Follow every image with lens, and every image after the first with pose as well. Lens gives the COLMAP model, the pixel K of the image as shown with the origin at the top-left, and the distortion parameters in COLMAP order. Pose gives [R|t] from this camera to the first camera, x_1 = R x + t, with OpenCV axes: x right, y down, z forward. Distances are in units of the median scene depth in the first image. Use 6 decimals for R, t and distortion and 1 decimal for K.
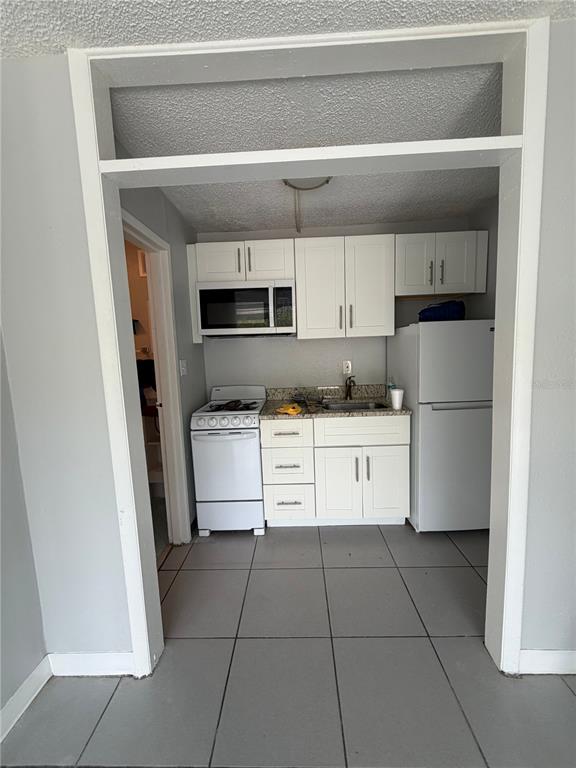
lens RADIAL K [[306.1, 0, 288.0], [0, 306.1, 384.0], [0, 0, 1]] dist [0.000156, 0.000073]
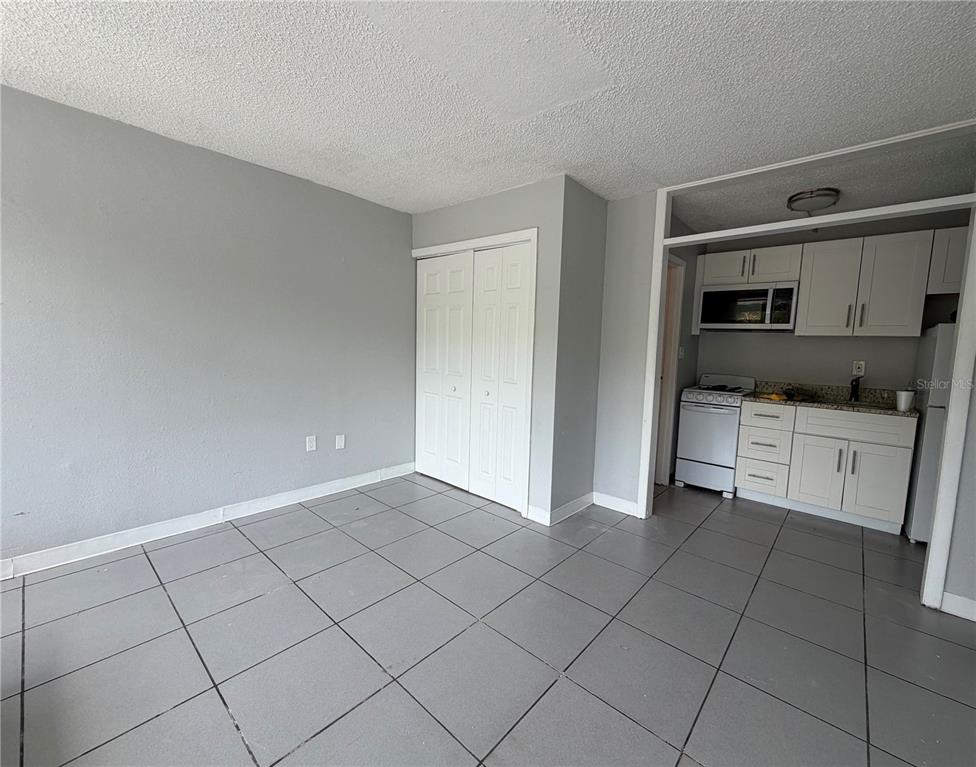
lens RADIAL K [[438.5, 0, 492.3], [0, 438.5, 389.8], [0, 0, 1]] dist [0.001345, 0.000740]
pose [[0.776213, 0.123988, -0.618159, 0.198021], [-0.131922, 0.990709, 0.033060, 0.142482], [0.616515, 0.055887, 0.785357, -0.921318]]
